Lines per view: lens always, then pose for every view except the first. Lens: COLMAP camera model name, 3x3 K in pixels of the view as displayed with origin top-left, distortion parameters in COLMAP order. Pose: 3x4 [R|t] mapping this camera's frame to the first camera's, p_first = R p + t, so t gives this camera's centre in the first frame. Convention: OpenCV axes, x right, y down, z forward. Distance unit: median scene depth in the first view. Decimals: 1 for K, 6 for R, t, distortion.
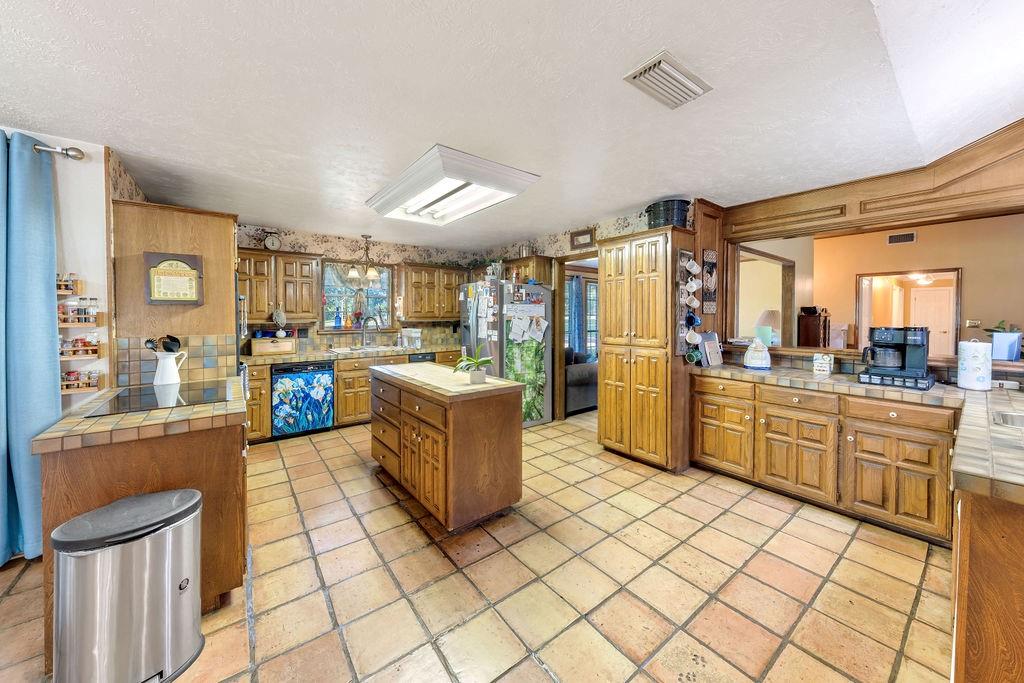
lens RADIAL K [[362.3, 0, 510.7], [0, 362.3, 314.0], [0, 0, 1]] dist [0.001226, -0.000348]
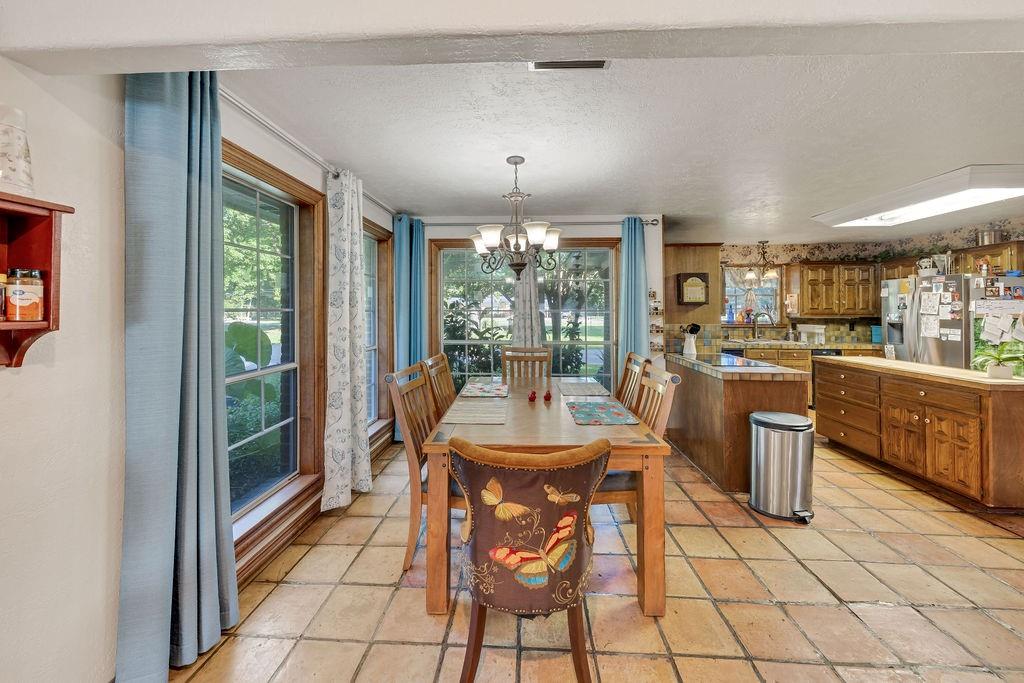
lens RADIAL K [[362.3, 0, 510.7], [0, 362.3, 314.0], [0, 0, 1]] dist [0.001226, -0.000348]
pose [[0.751110, 0.010010, -0.660101, -0.270613], [-0.002493, 0.999921, 0.012326, -0.001621], [0.660172, -0.007613, 0.751075, -0.412533]]
